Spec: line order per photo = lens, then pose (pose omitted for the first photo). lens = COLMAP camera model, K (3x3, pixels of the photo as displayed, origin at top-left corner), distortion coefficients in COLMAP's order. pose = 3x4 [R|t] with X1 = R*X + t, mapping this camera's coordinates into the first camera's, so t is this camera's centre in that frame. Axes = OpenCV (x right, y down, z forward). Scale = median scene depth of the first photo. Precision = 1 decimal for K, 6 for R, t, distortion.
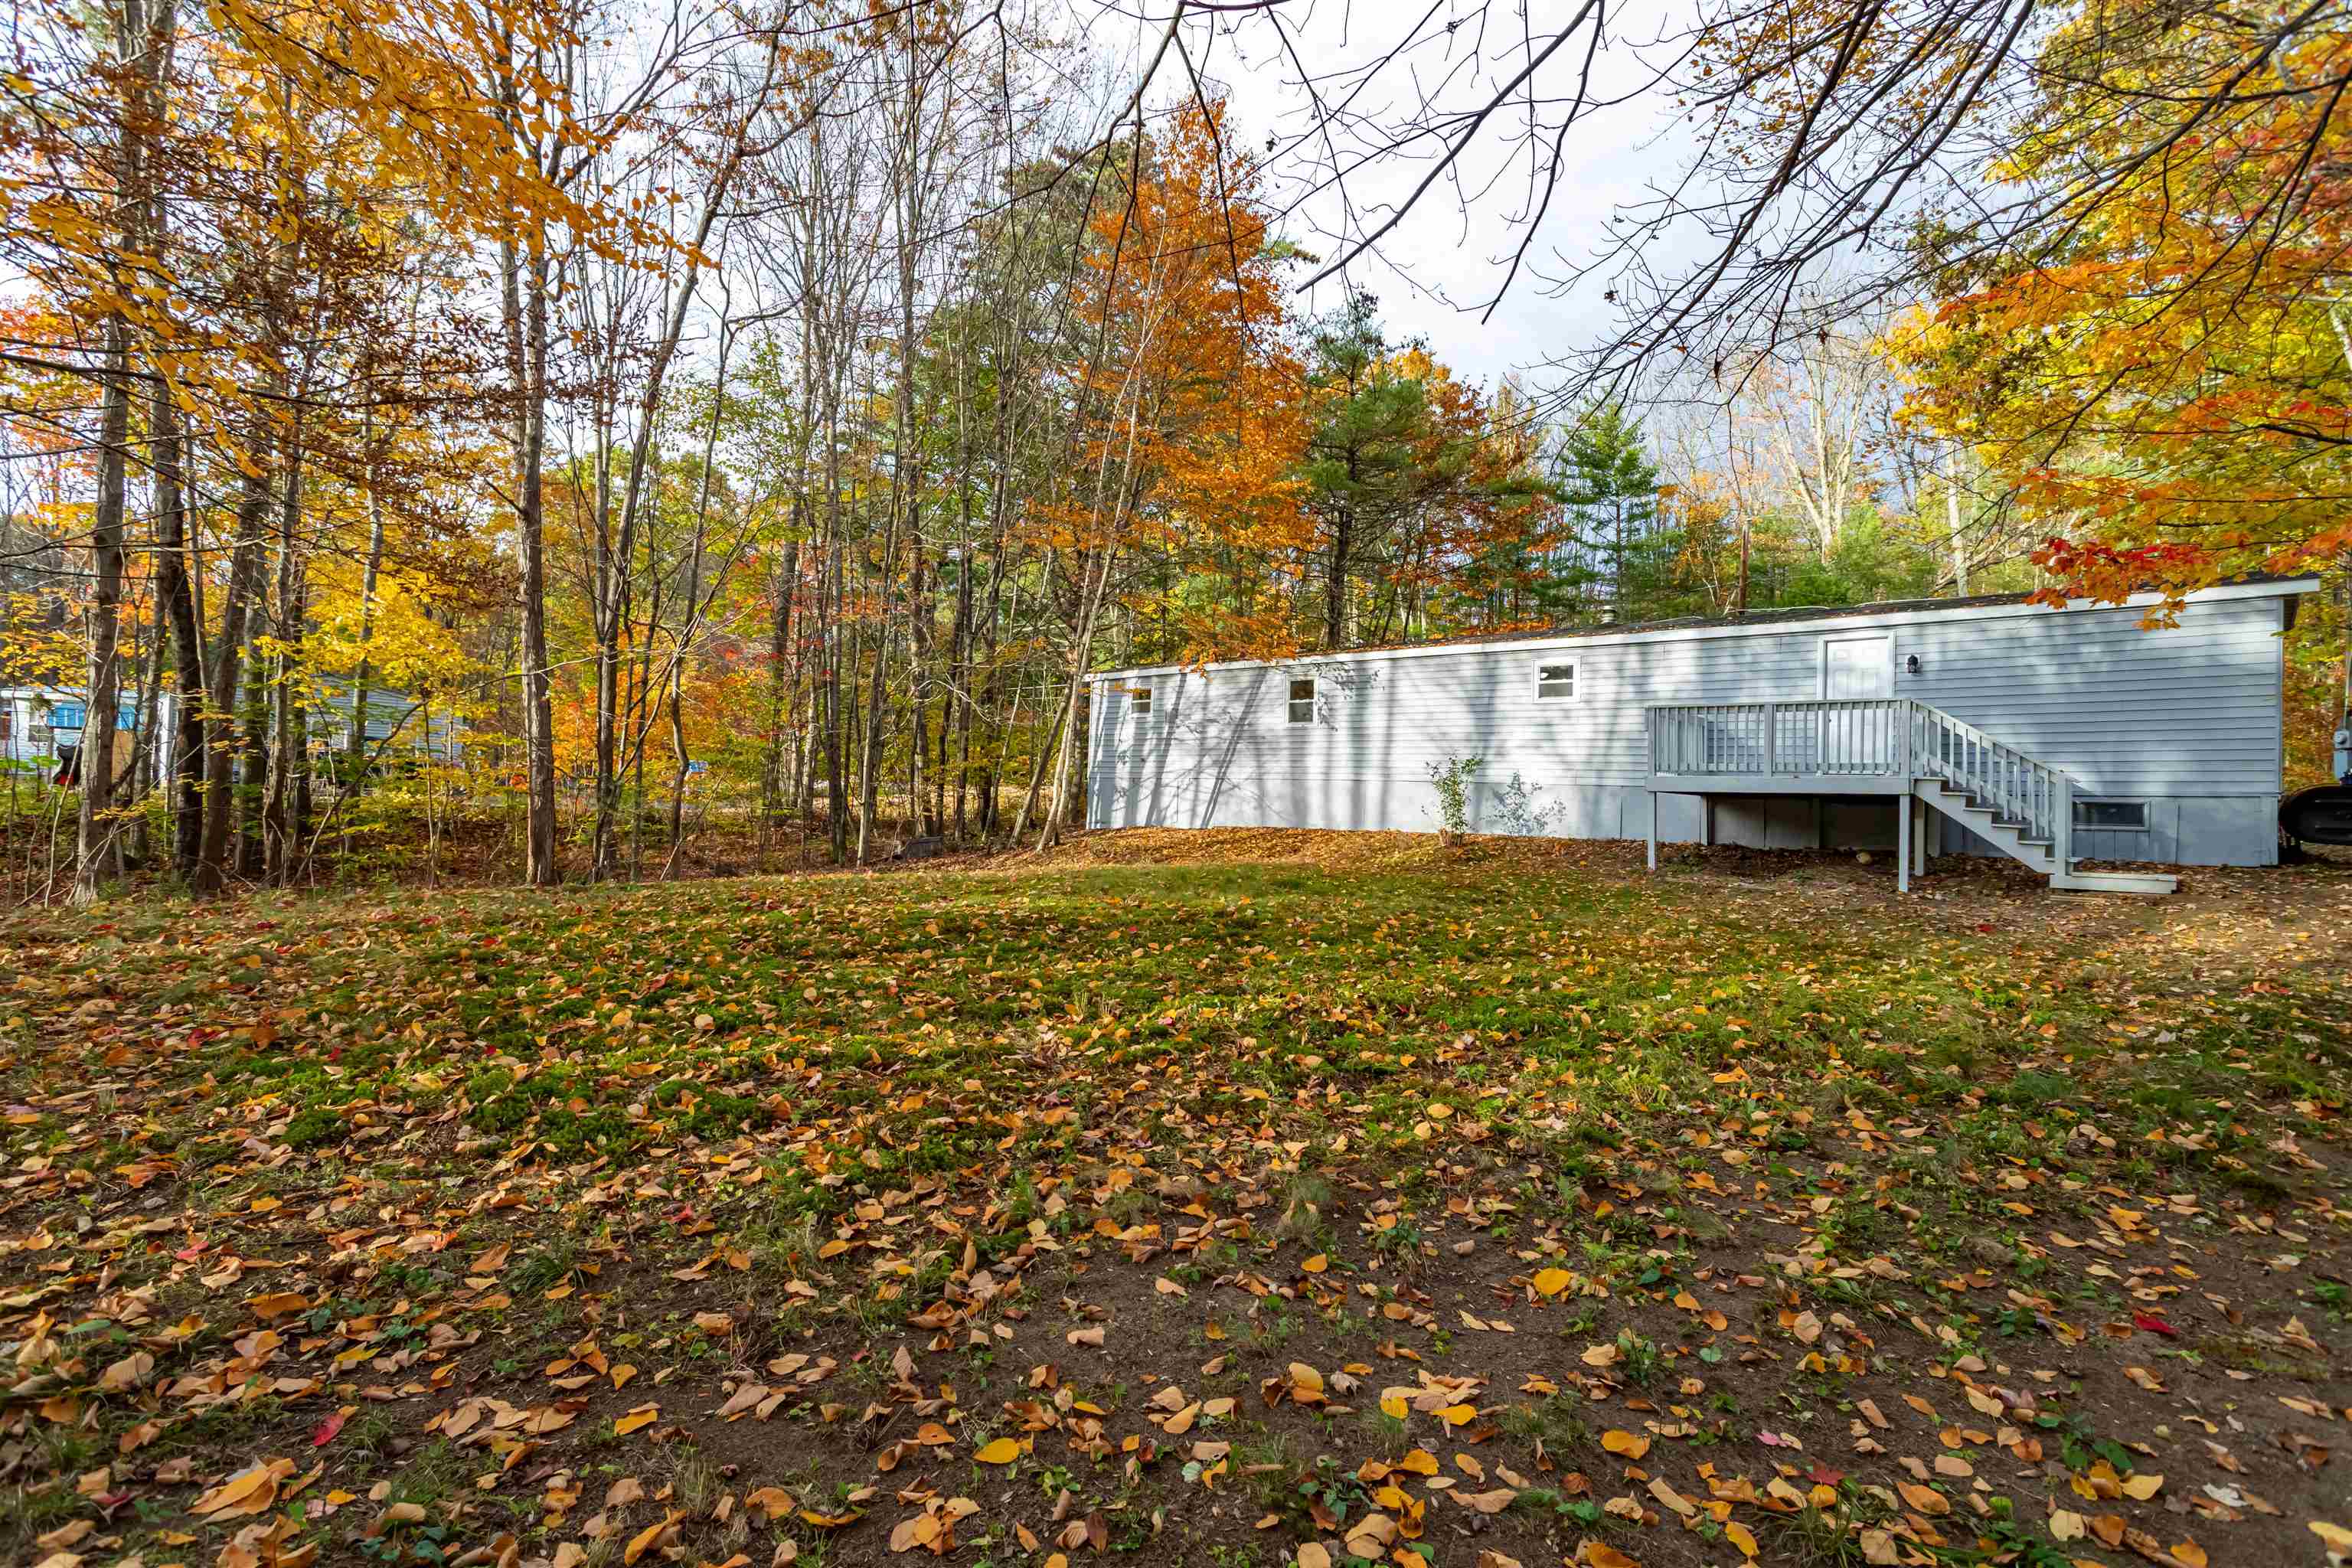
lens RADIAL K [[1154.1, 0, 1183.1], [0, 1154.1, 781.5], [0, 0, 1]] dist [-0.057502, 0.033970]
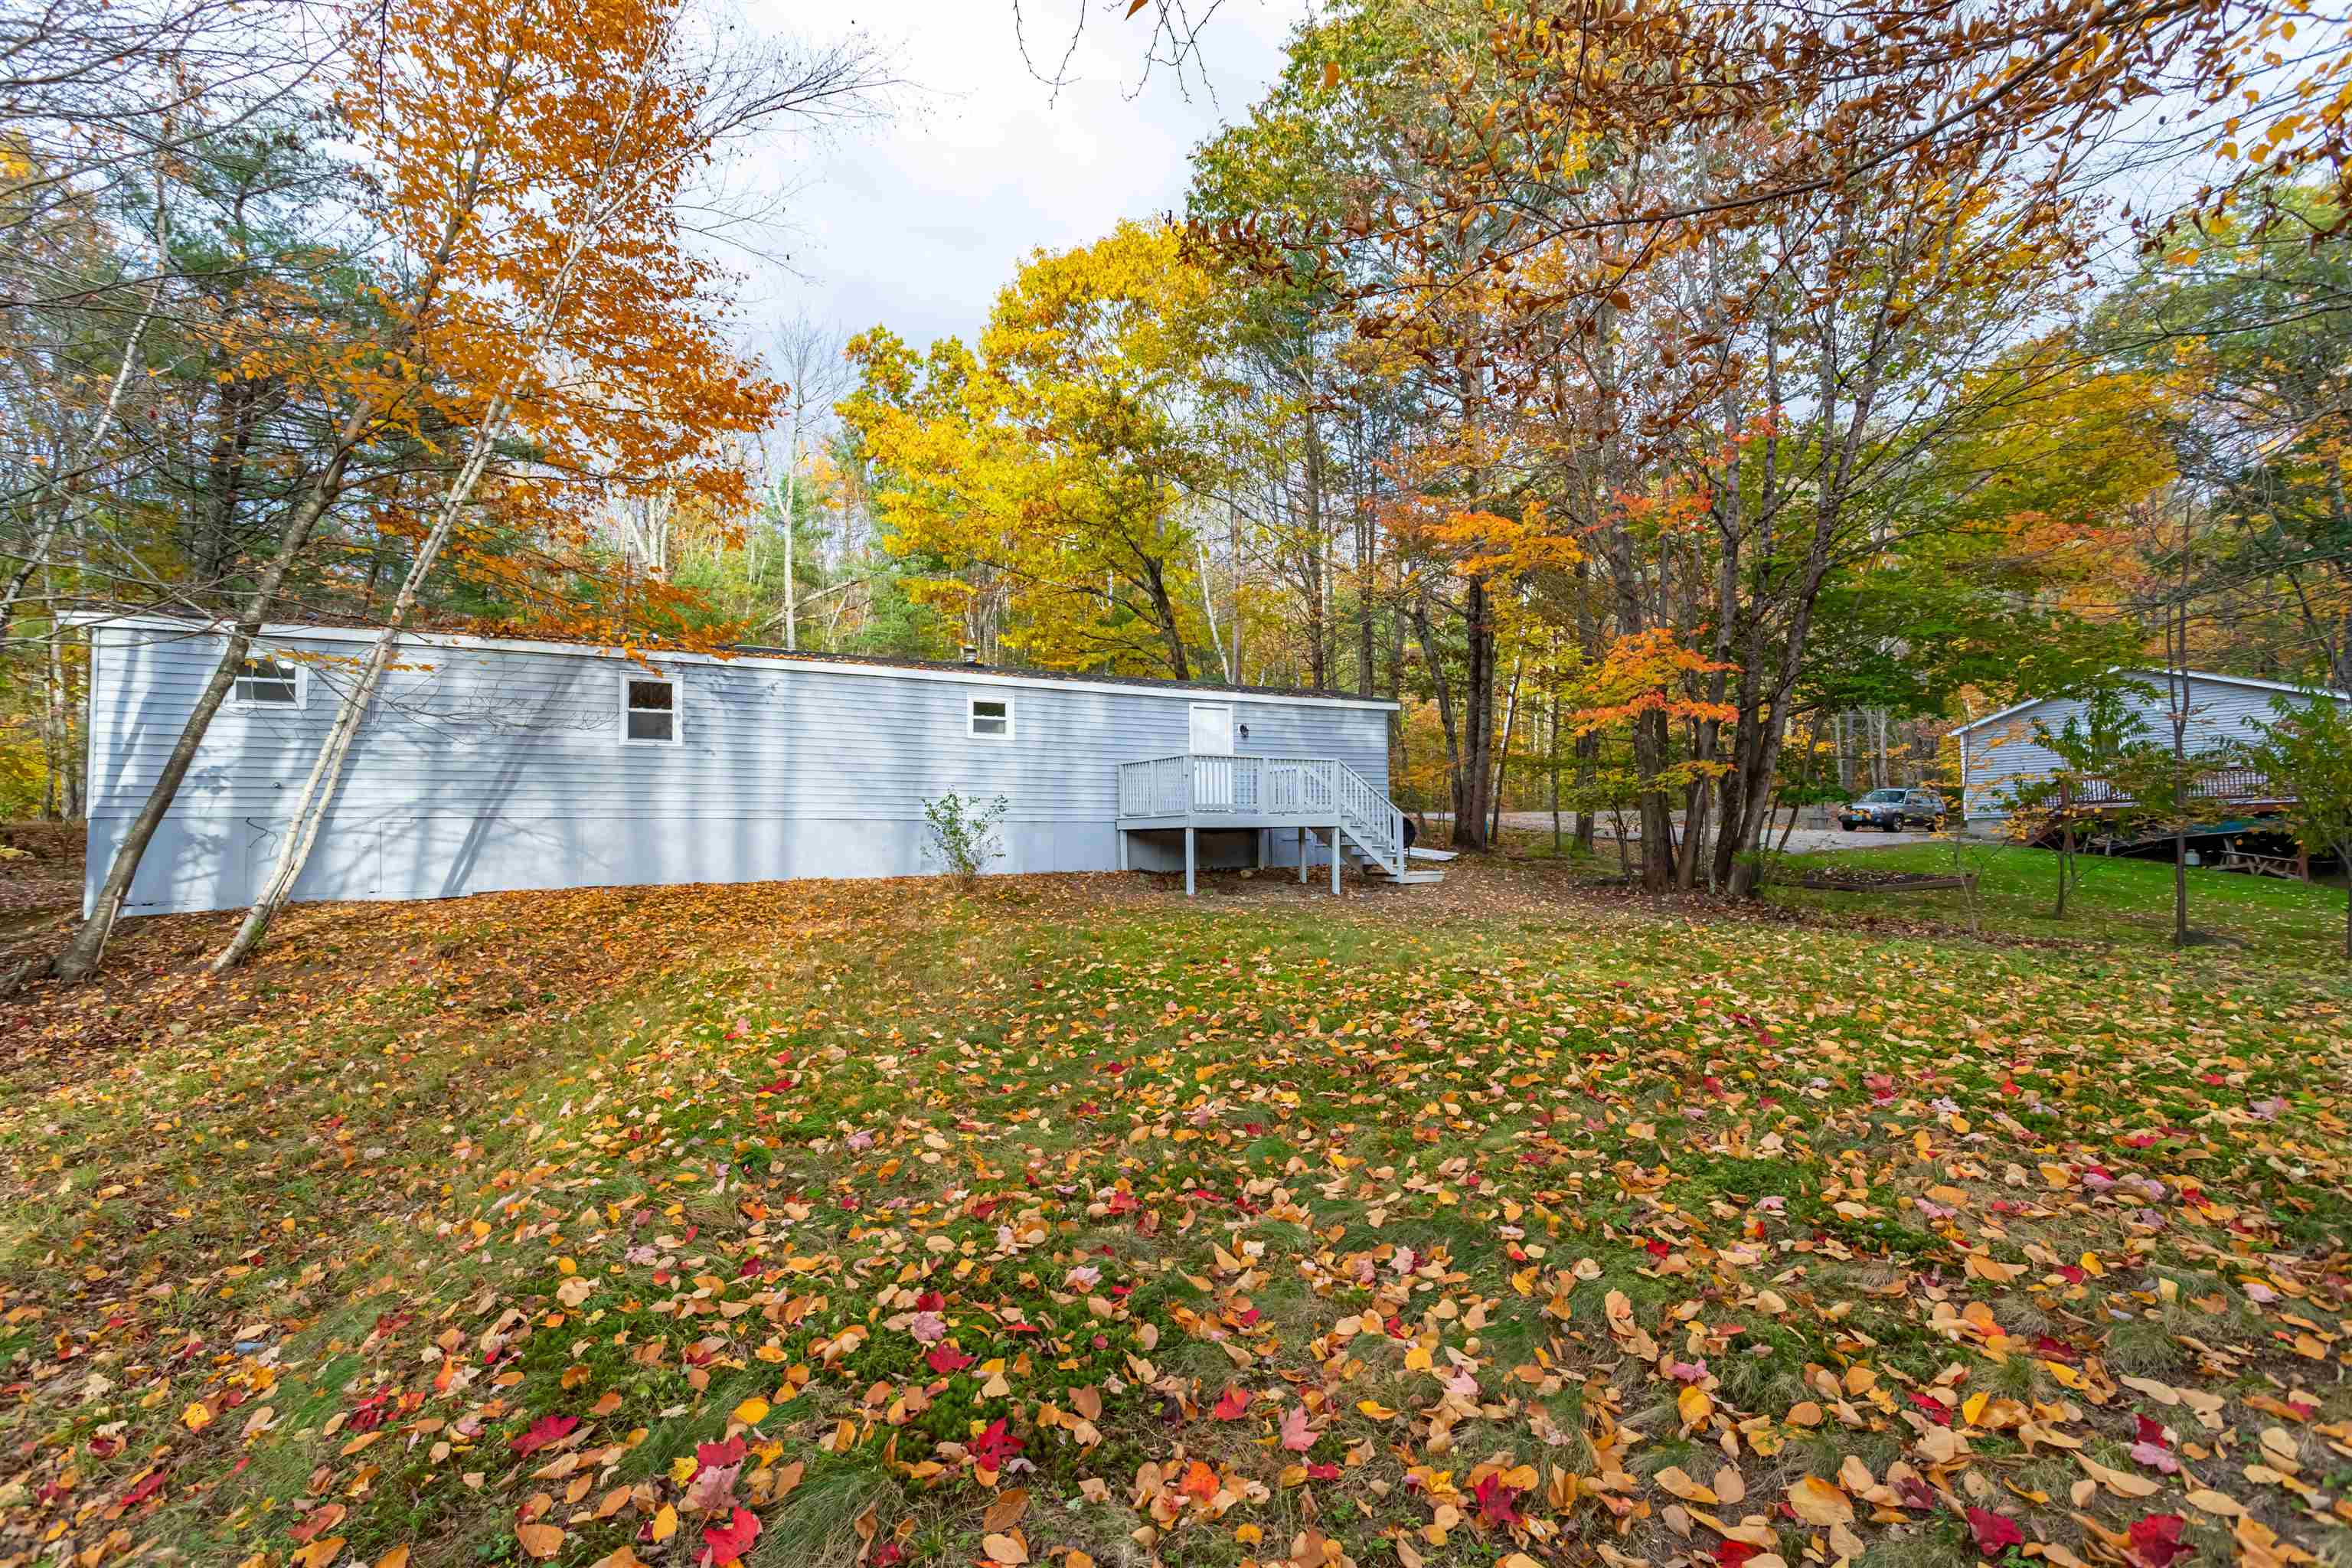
lens RADIAL K [[1154.1, 0, 1183.1], [0, 1154.1, 781.5], [0, 0, 1]] dist [-0.057502, 0.033970]
pose [[0.302340, 0.030995, 0.952696, -0.494572], [0.011065, 0.999290, -0.036023, 0.004065], [-0.953136, 0.021433, 0.301782, 0.480963]]
